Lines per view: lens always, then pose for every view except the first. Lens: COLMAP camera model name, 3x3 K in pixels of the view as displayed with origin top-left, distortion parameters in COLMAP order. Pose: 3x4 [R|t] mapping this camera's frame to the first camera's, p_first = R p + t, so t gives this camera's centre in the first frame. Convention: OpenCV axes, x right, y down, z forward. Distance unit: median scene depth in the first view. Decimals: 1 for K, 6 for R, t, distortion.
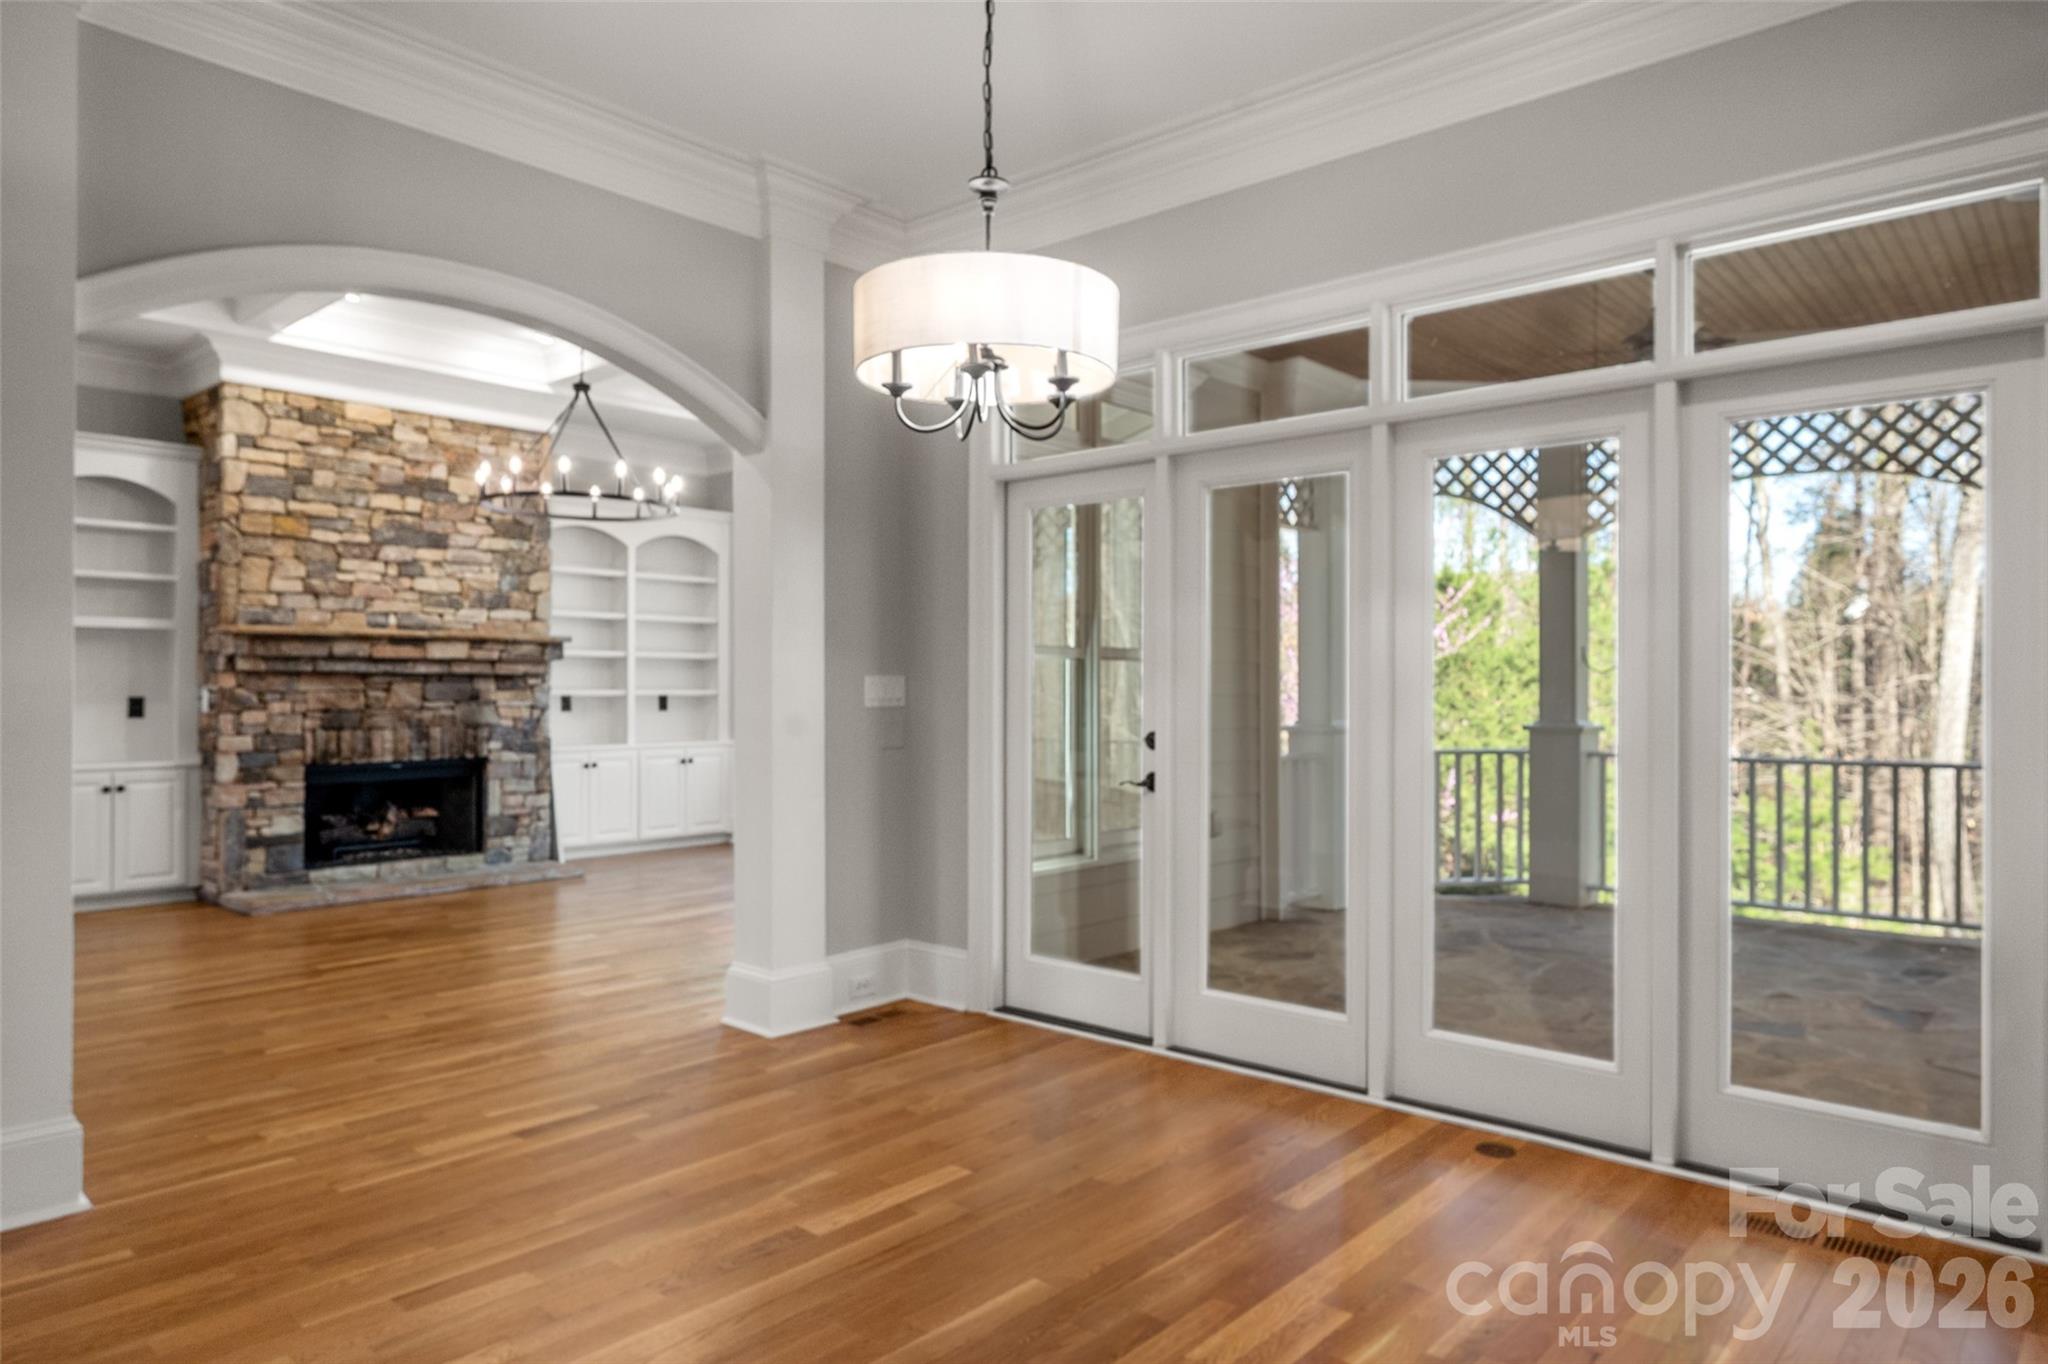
lens RADIAL K [[1234.5, 0, 1021.0], [0, 1234.5, 698.2], [0, 0, 1]] dist [-0.010434, 0.003277]
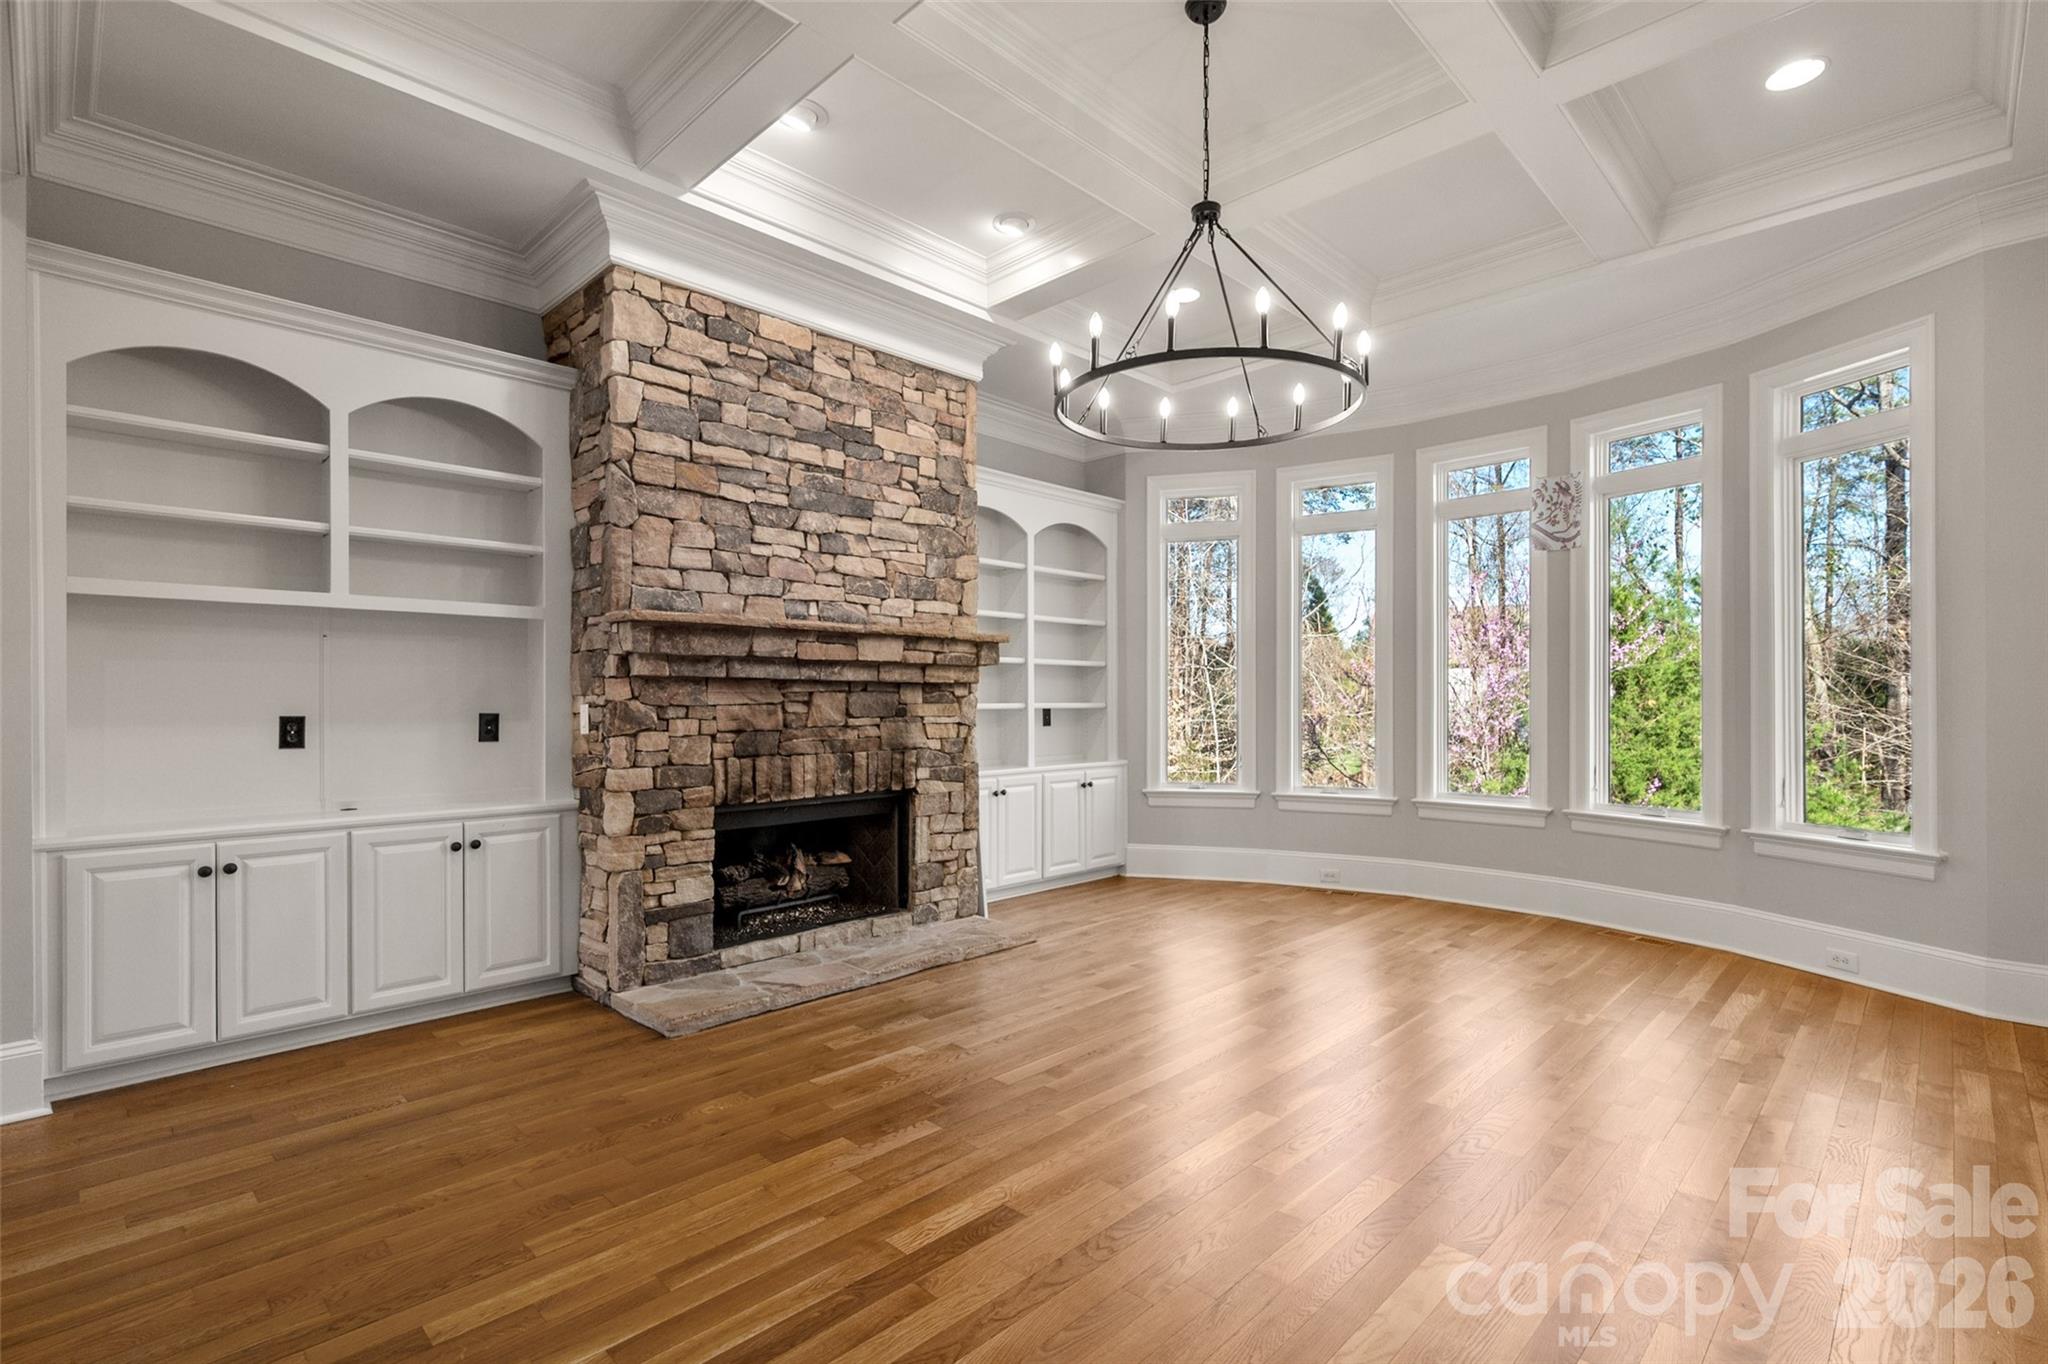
lens RADIAL K [[946.6, 0, 1034.4], [0, 946.6, 714.5], [0, 0, 1]] dist [-0.001536, -0.000297]
pose [[0.998738, -0.000494, -0.050222, -0.353218], [0.000865, 0.999972, 0.007375, -0.003762], [0.050217, -0.007409, 0.998711, 0.436132]]
